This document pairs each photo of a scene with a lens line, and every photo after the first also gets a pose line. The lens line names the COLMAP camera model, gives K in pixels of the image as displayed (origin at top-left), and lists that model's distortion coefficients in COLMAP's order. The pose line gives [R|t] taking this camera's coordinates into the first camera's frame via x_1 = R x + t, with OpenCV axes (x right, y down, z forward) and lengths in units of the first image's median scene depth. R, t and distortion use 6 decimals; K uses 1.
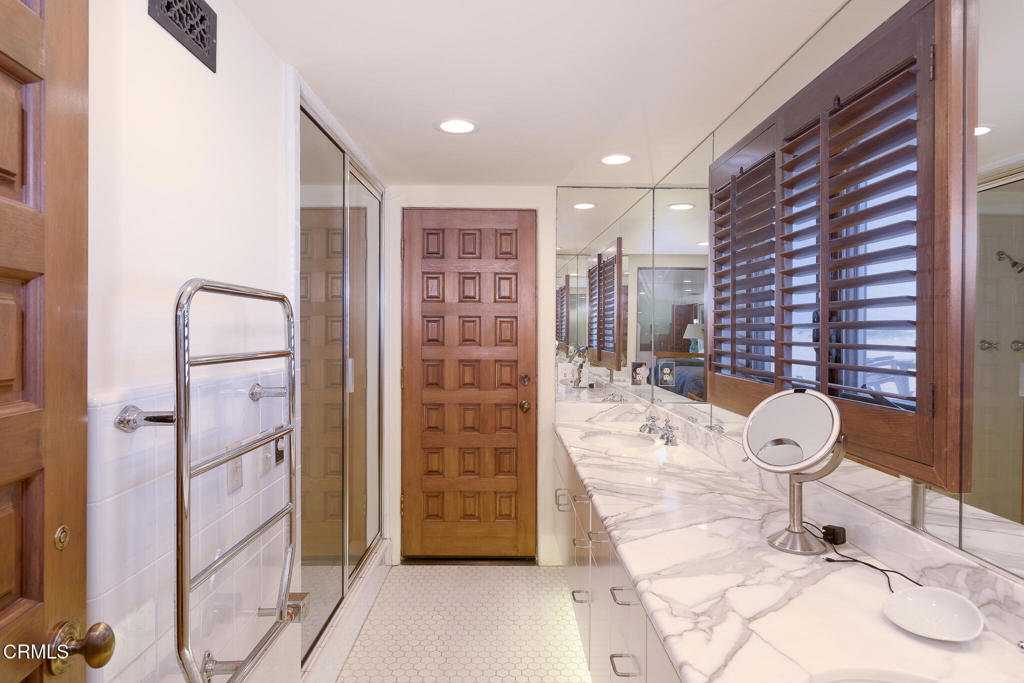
lens RADIAL K [[582.5, 0, 512.1], [0, 582.5, 334.8], [0, 0, 1]] dist [0.012742, -0.002494]
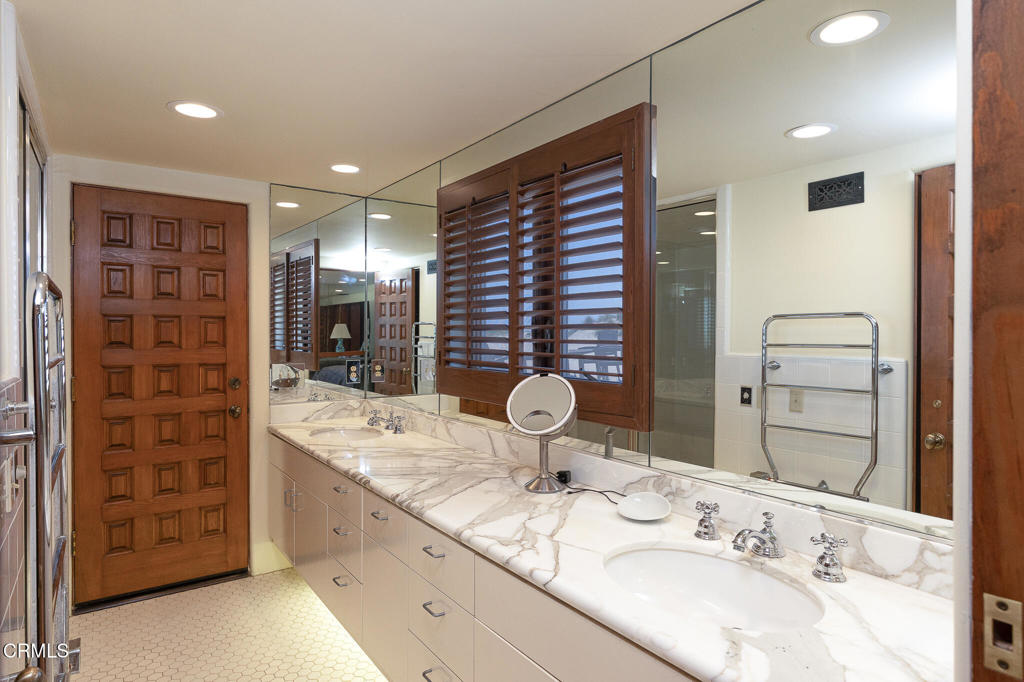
lens RADIAL K [[582.5, 0, 509.6], [0, 582.5, 339.1], [0, 0, 1]] dist [0.012742, -0.002494]
pose [[0.825237, -0.012260, 0.564654, -0.146975], [0.007674, 0.999915, 0.010495, -0.000961], [-0.564735, -0.004328, 0.825261, -0.032044]]
